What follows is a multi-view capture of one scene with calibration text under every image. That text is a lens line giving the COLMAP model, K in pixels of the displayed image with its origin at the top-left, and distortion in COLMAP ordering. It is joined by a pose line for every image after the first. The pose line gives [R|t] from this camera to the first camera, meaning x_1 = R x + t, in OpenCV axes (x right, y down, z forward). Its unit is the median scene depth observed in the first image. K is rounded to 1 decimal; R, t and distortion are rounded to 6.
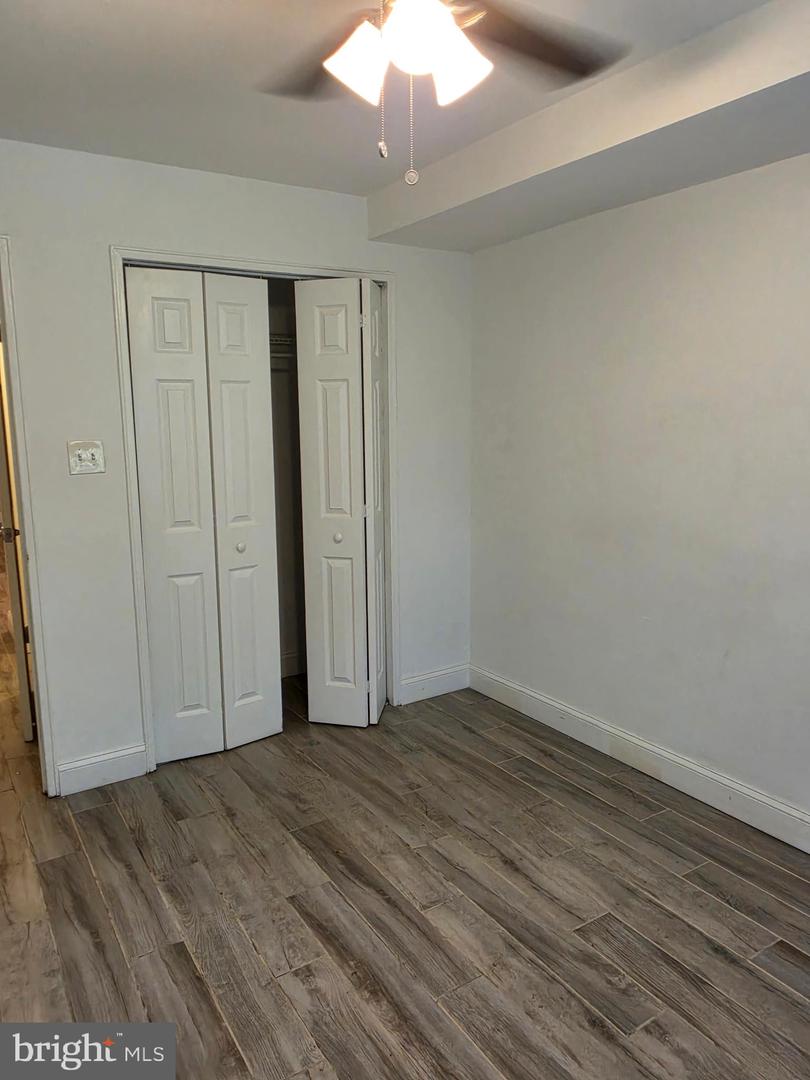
lens RADIAL K [[757.7, 0, 405.0], [0, 757.7, 540.0], [0, 0, 1]] dist [0.008407, -0.003756]
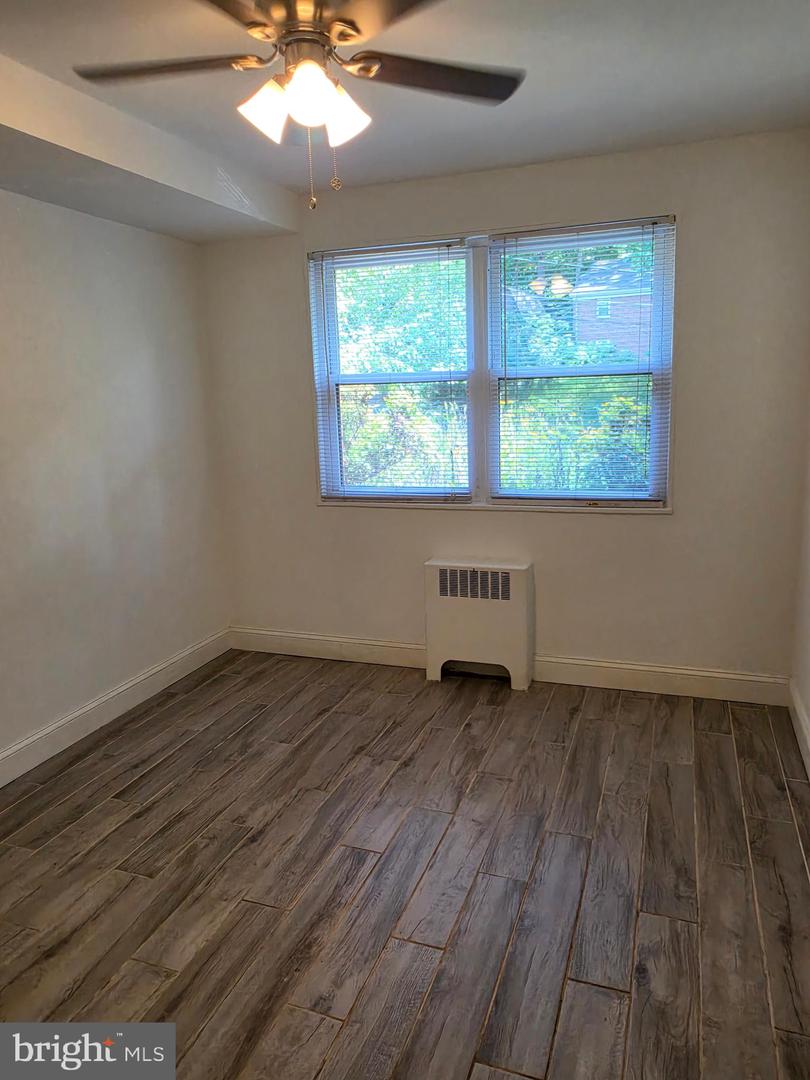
lens RADIAL K [[757.7, 0, 405.0], [0, 757.7, 540.0], [0, 0, 1]] dist [0.008407, -0.003756]
pose [[-0.608393, -0.127113, 0.783390, -0.820566], [0.177203, 0.940413, 0.290210, -0.194786], [-0.773600, 0.315381, -0.549616, 1.228533]]
